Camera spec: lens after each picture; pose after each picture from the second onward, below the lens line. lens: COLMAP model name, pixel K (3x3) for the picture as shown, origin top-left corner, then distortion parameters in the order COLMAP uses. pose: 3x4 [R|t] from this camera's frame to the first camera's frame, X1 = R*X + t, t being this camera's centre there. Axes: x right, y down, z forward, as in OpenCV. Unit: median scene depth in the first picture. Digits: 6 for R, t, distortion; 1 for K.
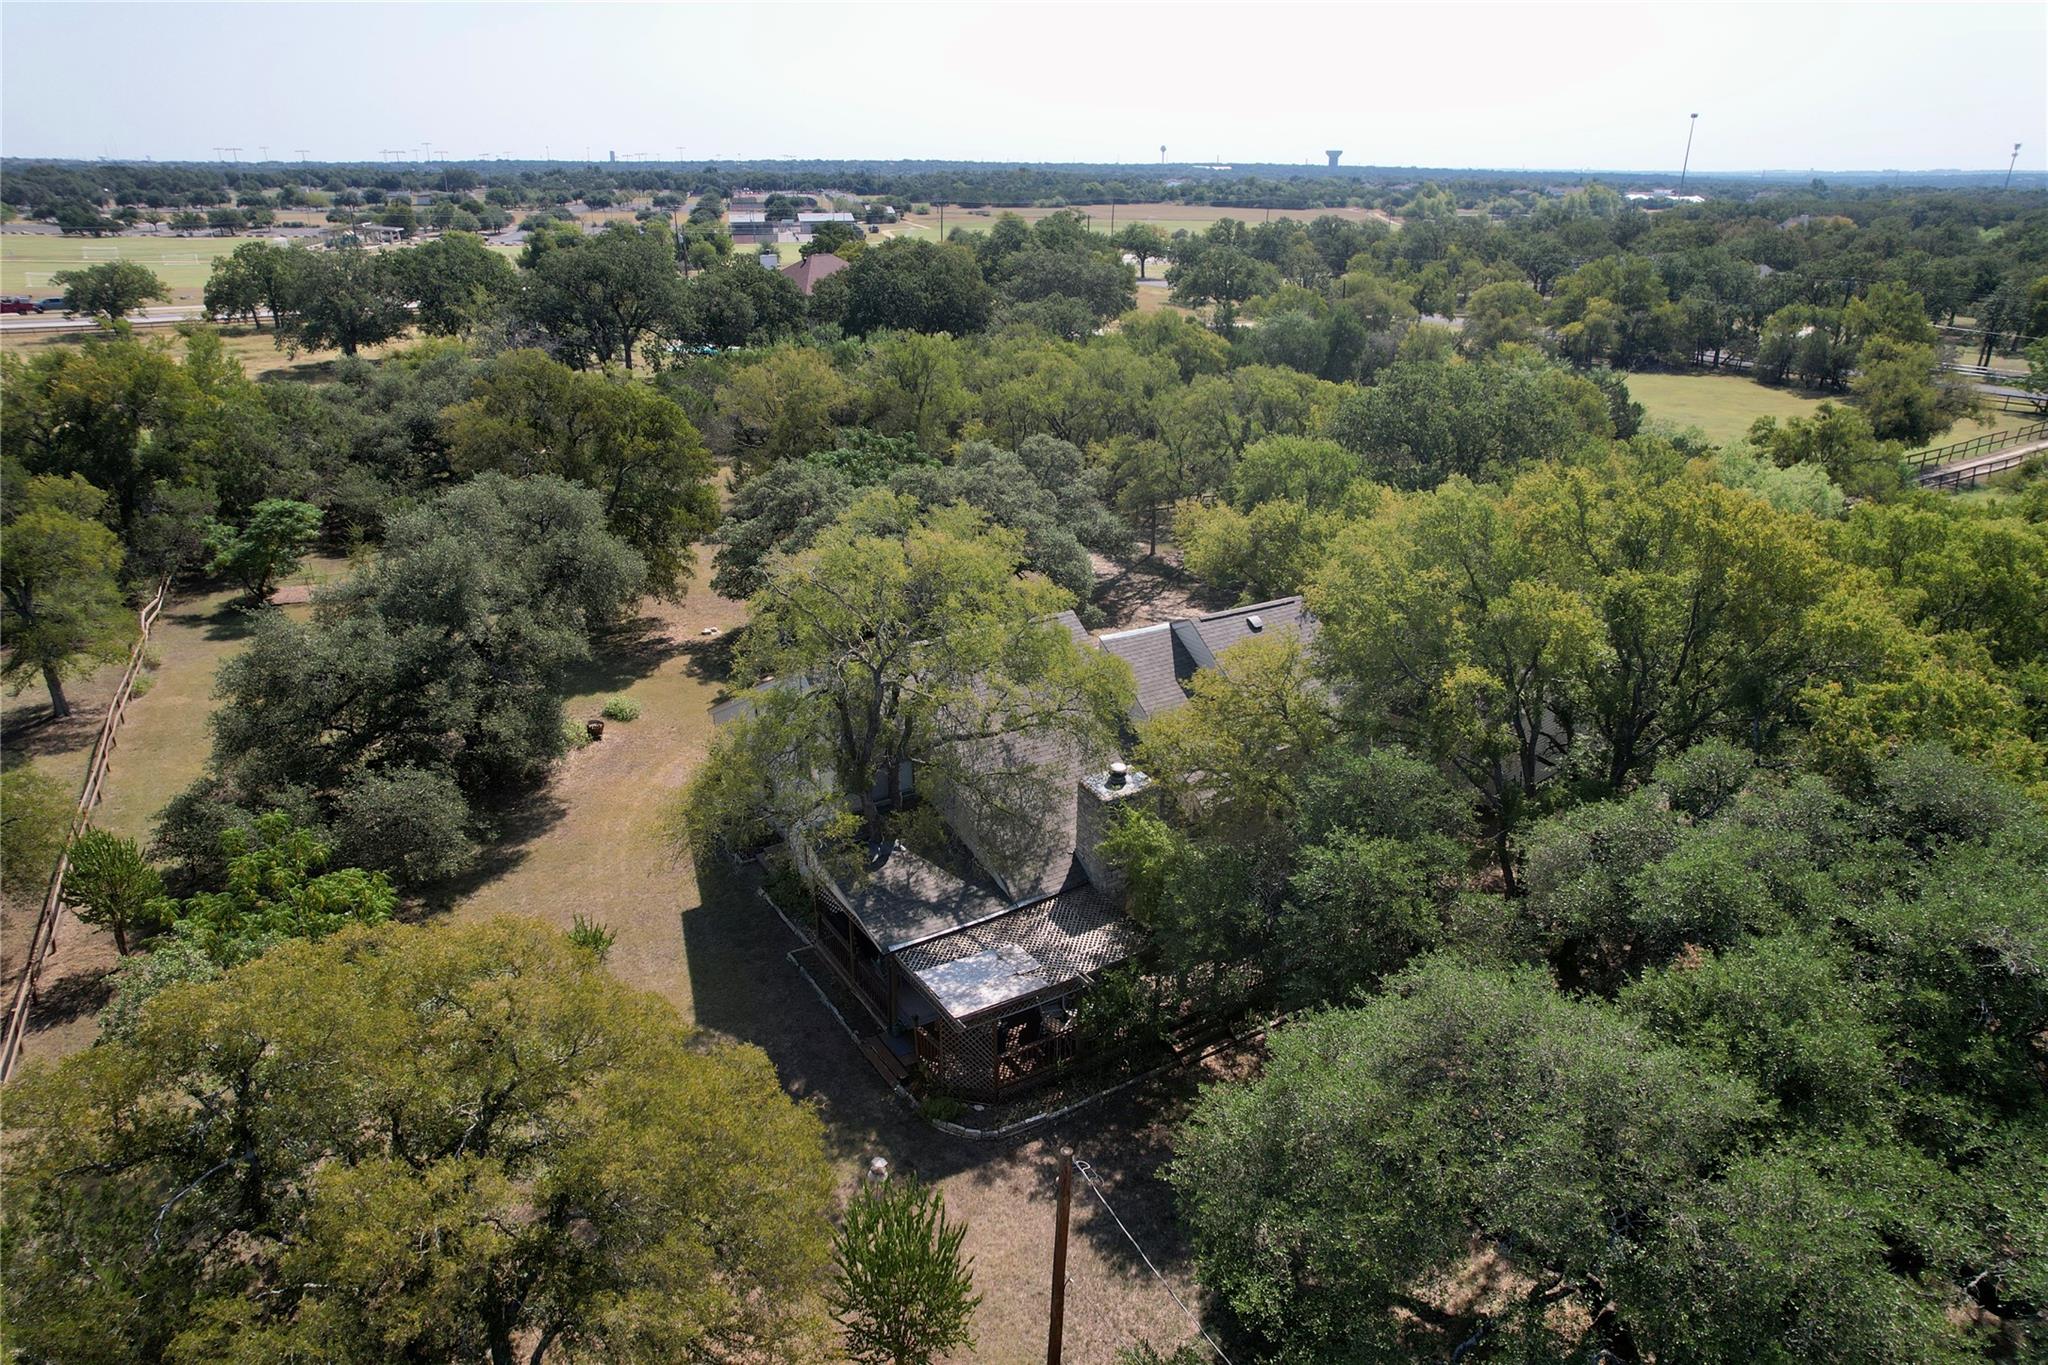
lens RADIAL K [[1311.4, 0, 1024.7], [0, 1311.4, 684.4], [0, 0, 1]] dist [-0.063455, 0.052440]
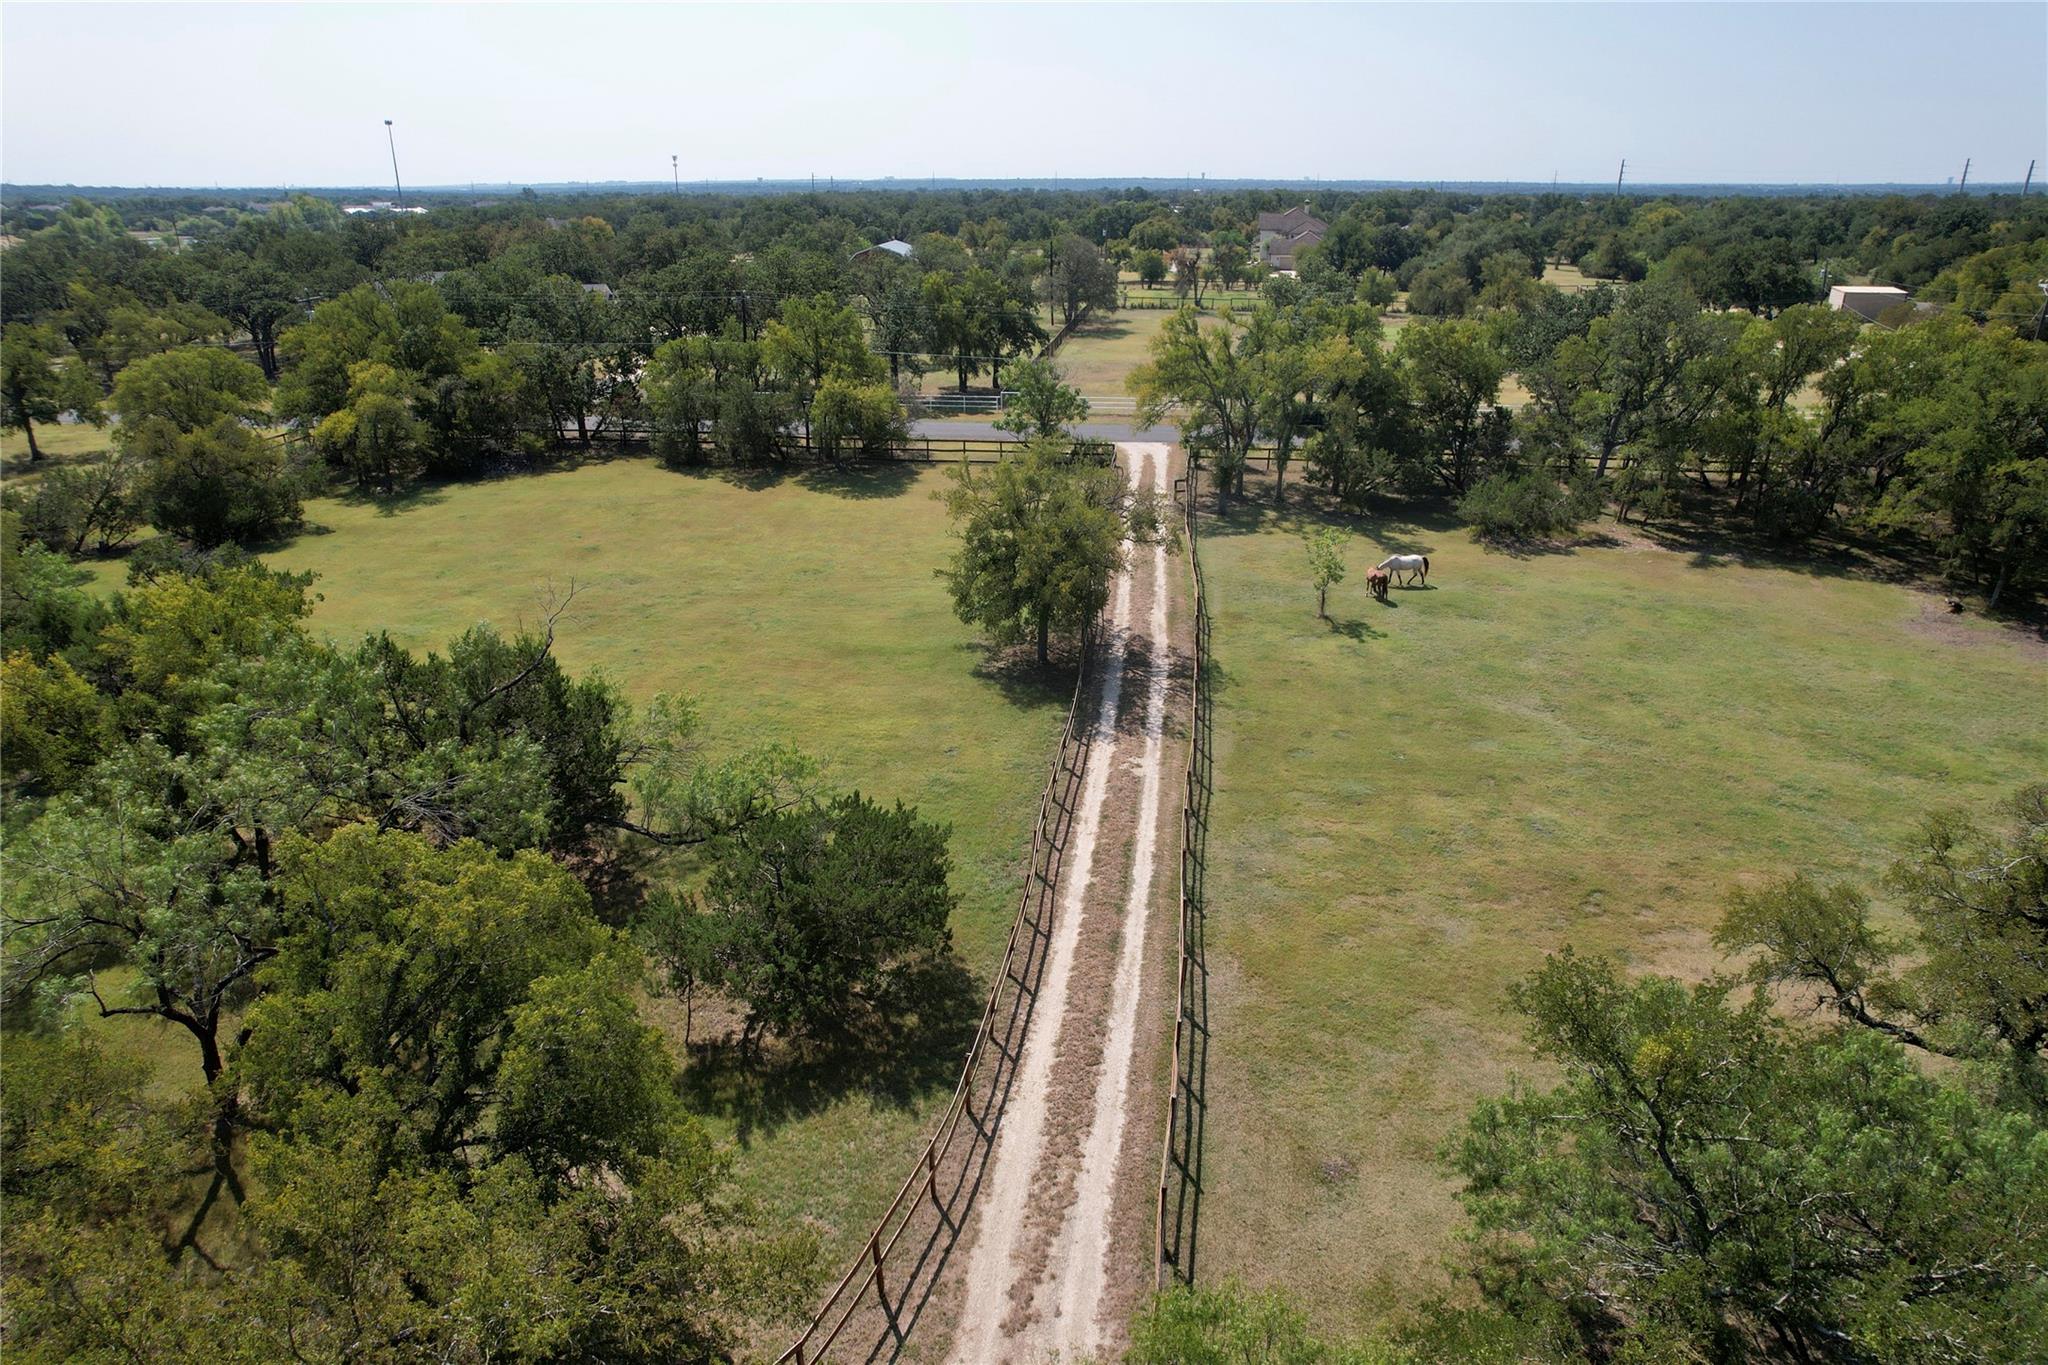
lens RADIAL K [[1311.4, 0, 1024.3], [0, 1311.4, 679.6], [0, 0, 1]] dist [-0.063455, 0.052440]
pose [[0.642433, -0.278833, 0.713815, 0.164506], [0.288823, 0.950868, 0.111491, -0.128917], [-0.709831, 0.134541, 0.691403, 0.373875]]
